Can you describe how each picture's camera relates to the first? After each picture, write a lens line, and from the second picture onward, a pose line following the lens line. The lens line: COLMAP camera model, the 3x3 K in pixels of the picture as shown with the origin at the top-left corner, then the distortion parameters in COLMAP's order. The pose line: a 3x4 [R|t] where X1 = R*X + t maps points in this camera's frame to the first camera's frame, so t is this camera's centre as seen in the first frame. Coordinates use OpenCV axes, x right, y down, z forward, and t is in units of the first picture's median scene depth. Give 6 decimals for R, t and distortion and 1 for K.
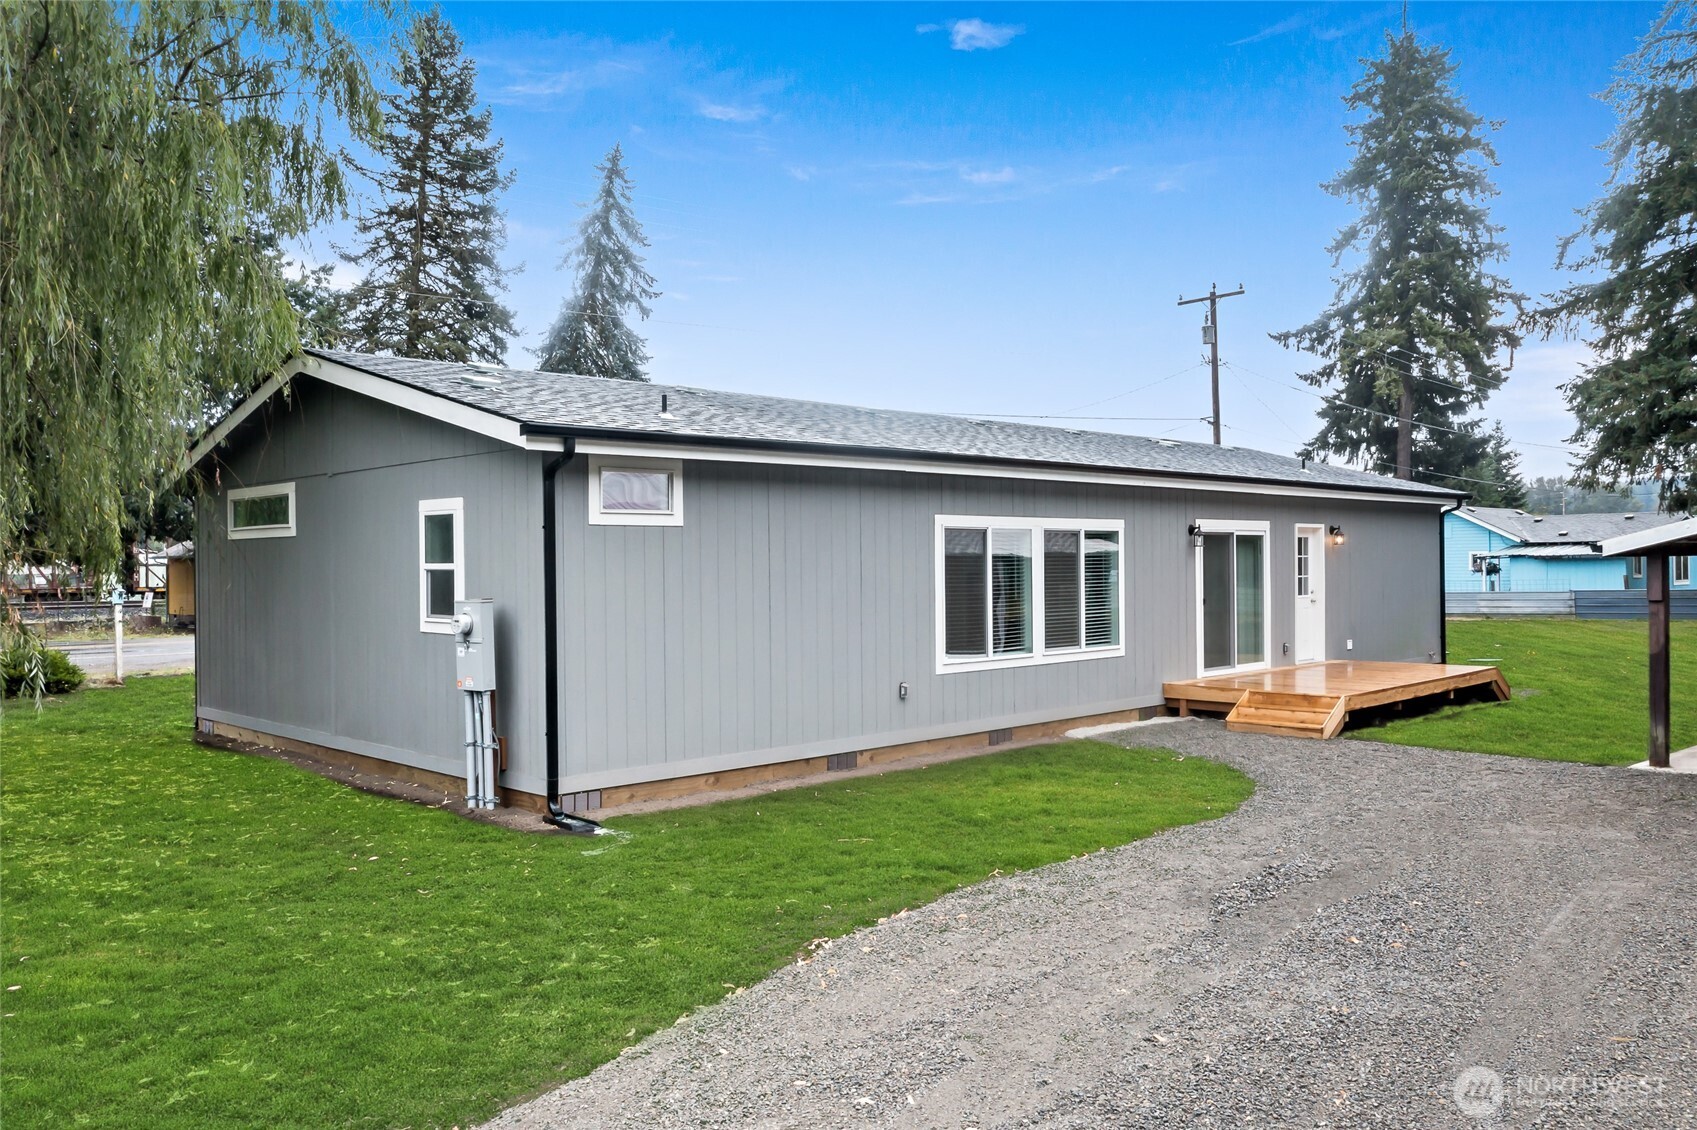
lens RADIAL K [[1330.4, 0, 850.2], [0, 1330.4, 568.1], [0, 0, 1]] dist [-0.024173, 0.005450]
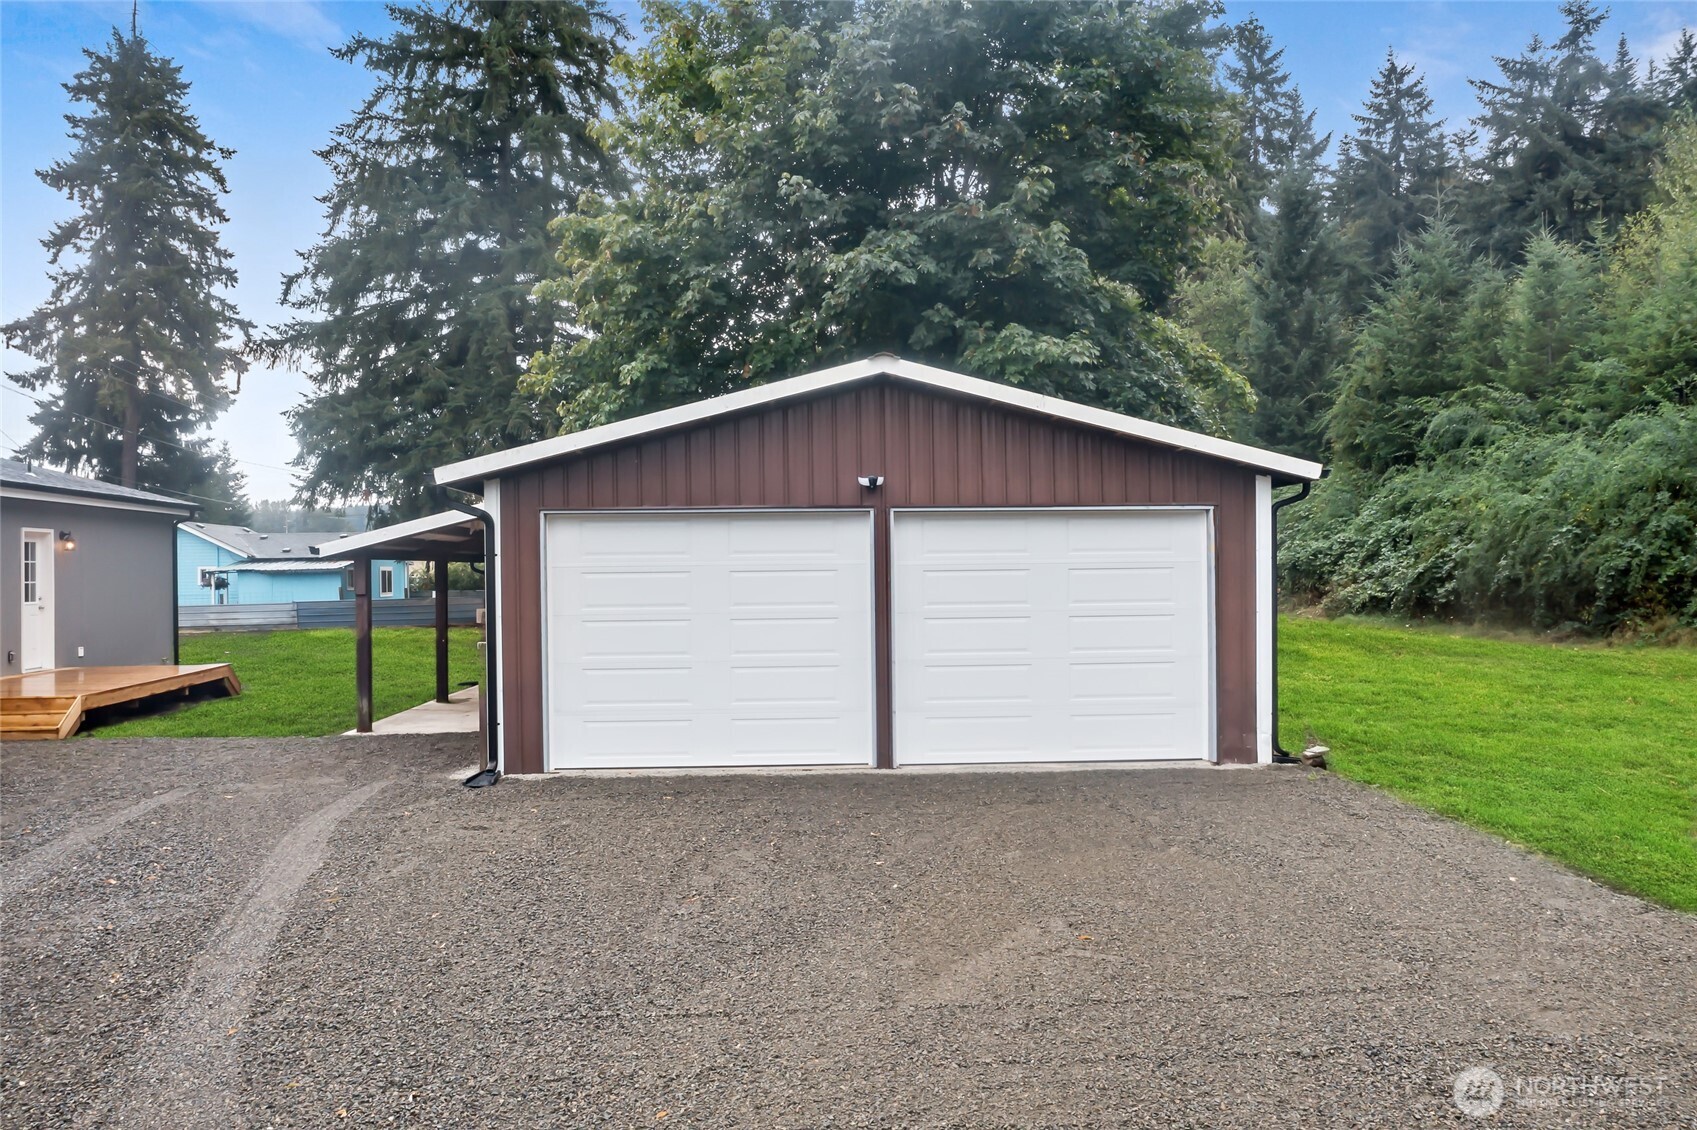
lens RADIAL K [[1330.4, 0, 850.2], [0, 1330.4, 568.1], [0, 0, 1]] dist [-0.024173, 0.005450]
pose [[0.623865, 0.005509, 0.781512, -0.019584], [0.006837, 0.999898, -0.012506, 0.006195], [-0.781502, 0.013145, 0.623764, -0.035815]]
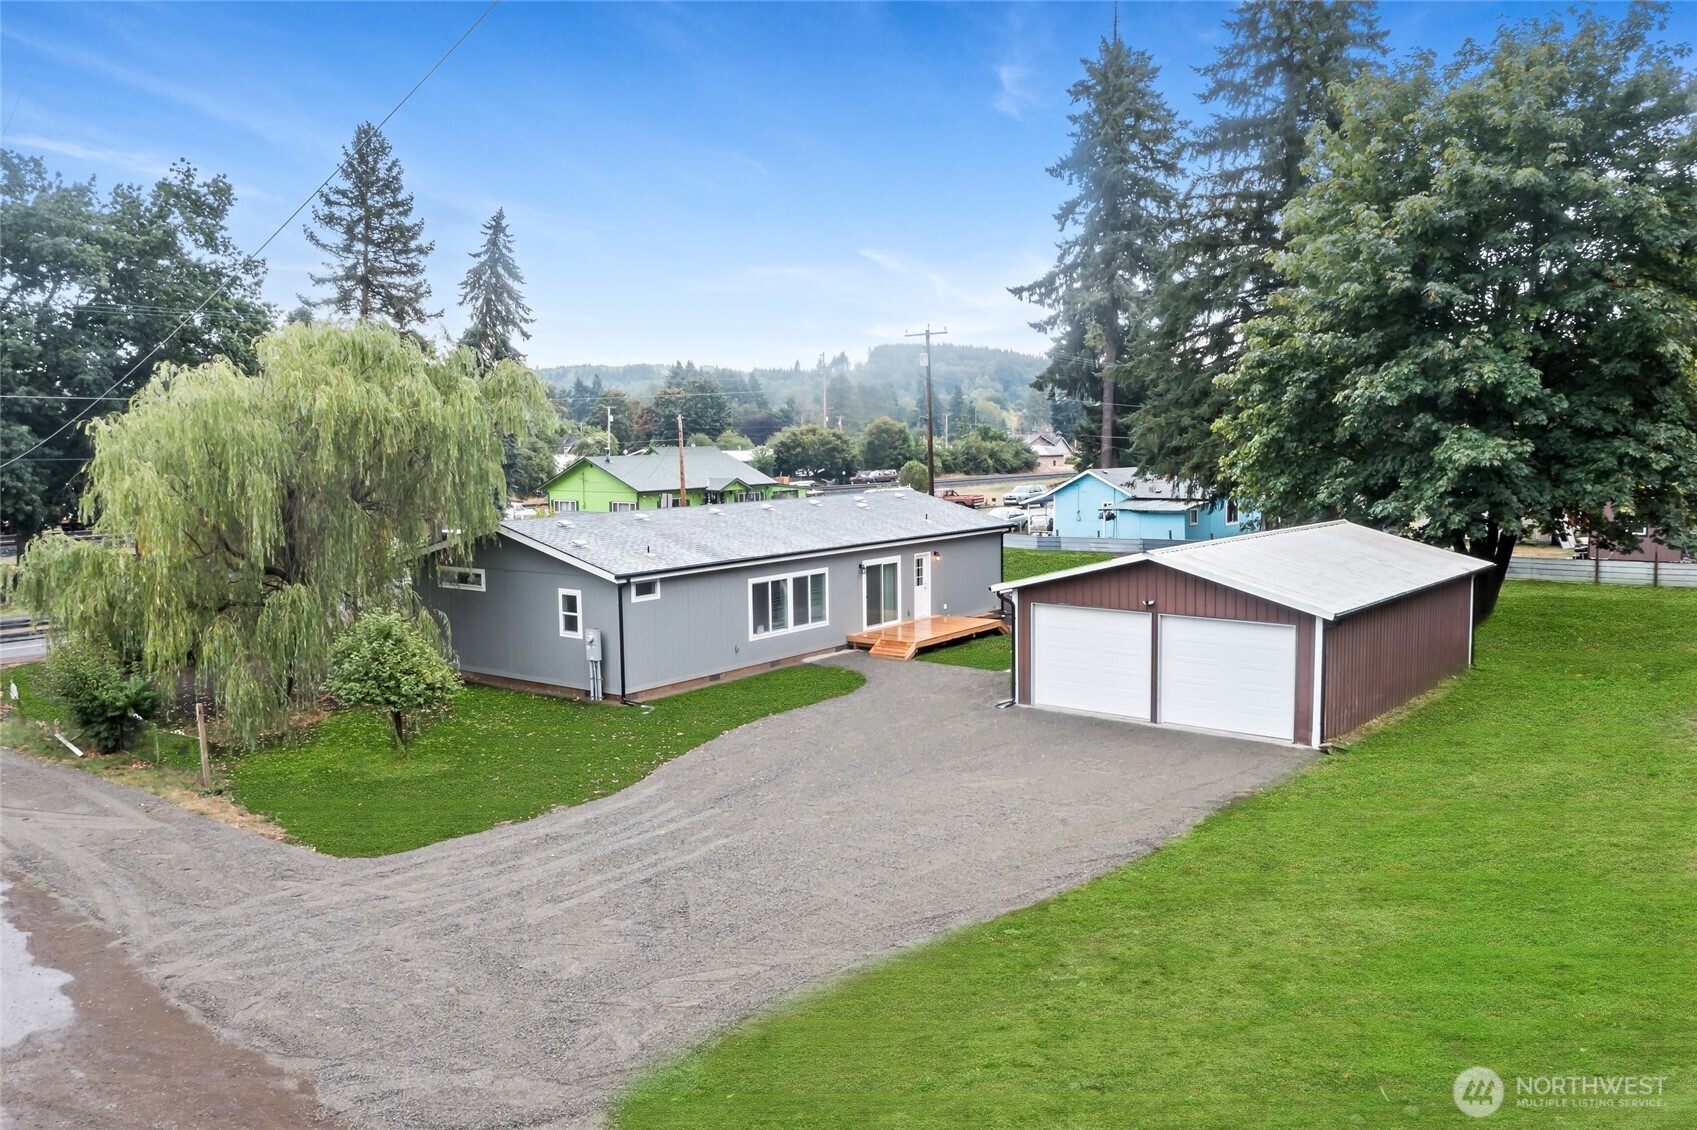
lens RADIAL K [[1330.4, 0, 850.2], [0, 1330.4, 568.1], [0, 0, 1]] dist [-0.024173, 0.005450]
pose [[0.988090, -0.018828, 0.152721, -0.047186], [0.003819, 0.995181, 0.097981, -0.111233], [-0.153830, -0.096231, 0.983400, -0.548318]]
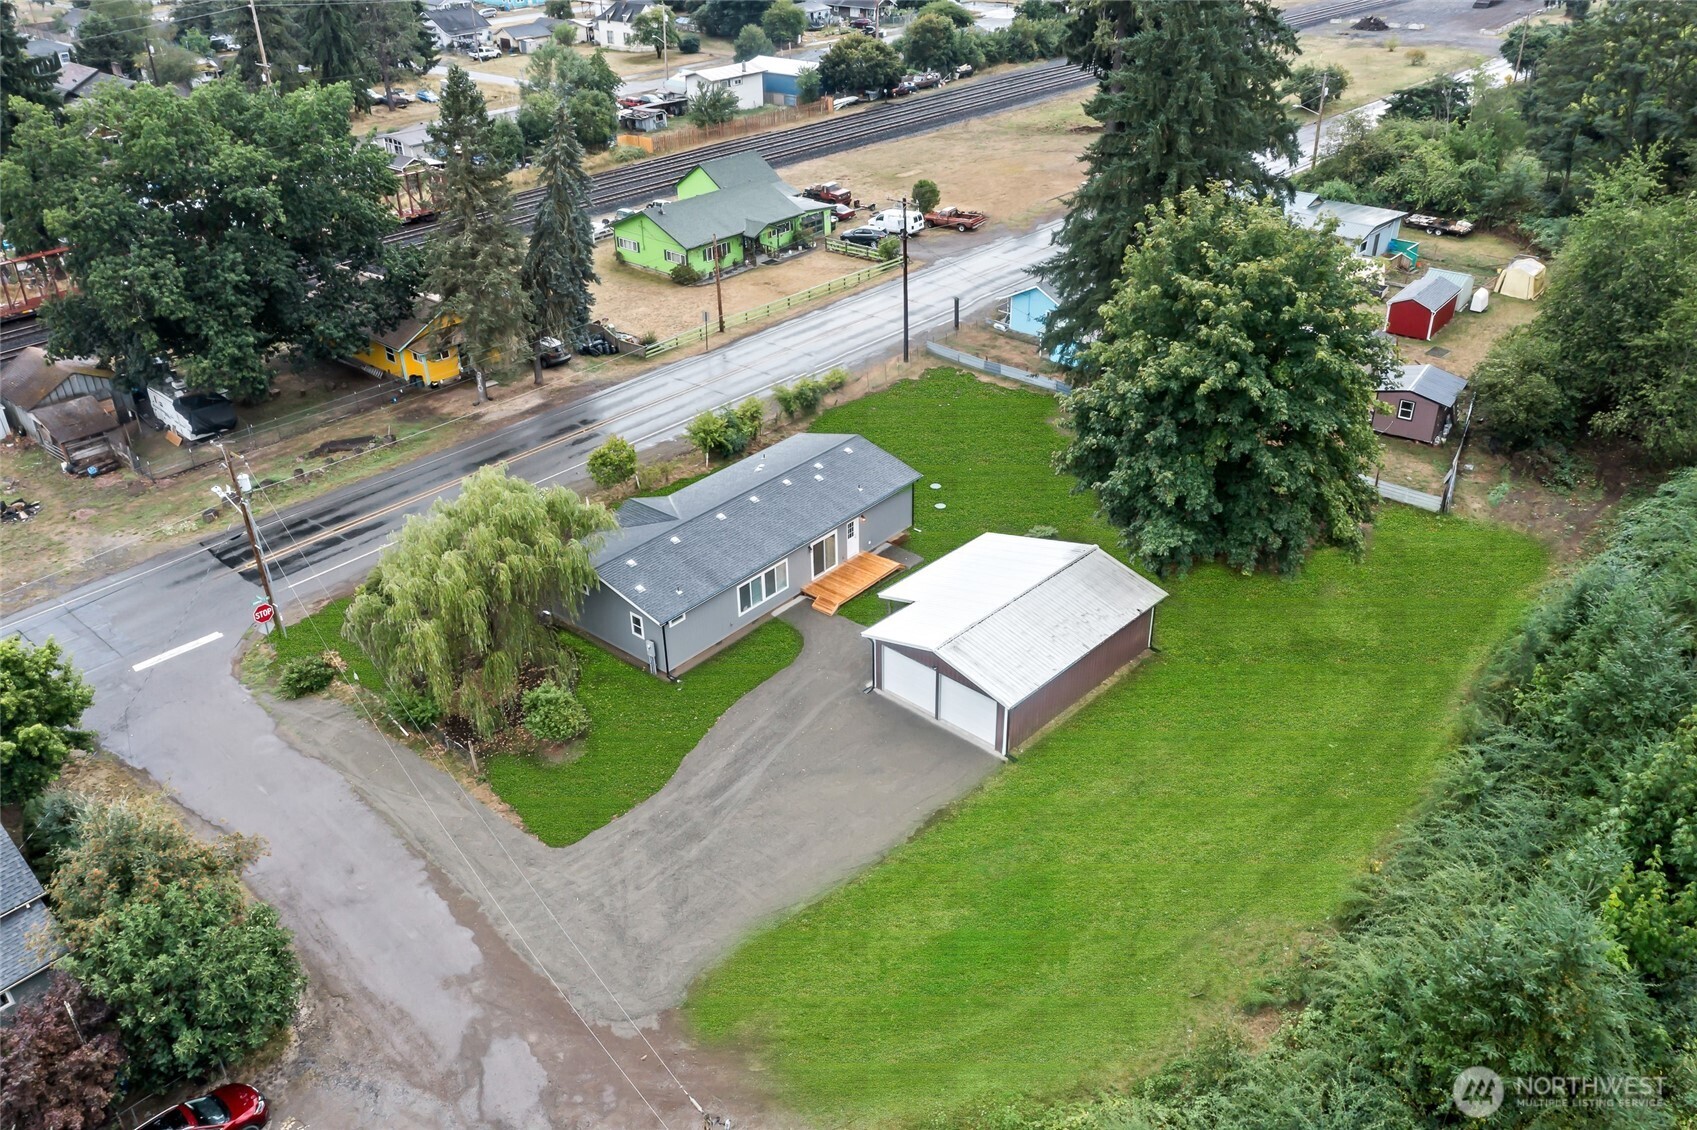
lens RADIAL K [[1344.7, 0, 848.5], [0, 1344.7, 565.0], [0, 0, 1]] dist [-0.007019, 0.000647]
pose [[0.995910, -0.051703, 0.074095, 0.038363], [0.007915, 0.866853, 0.498501, -0.842815], [-0.090004, -0.495876, 0.863717, -1.035947]]
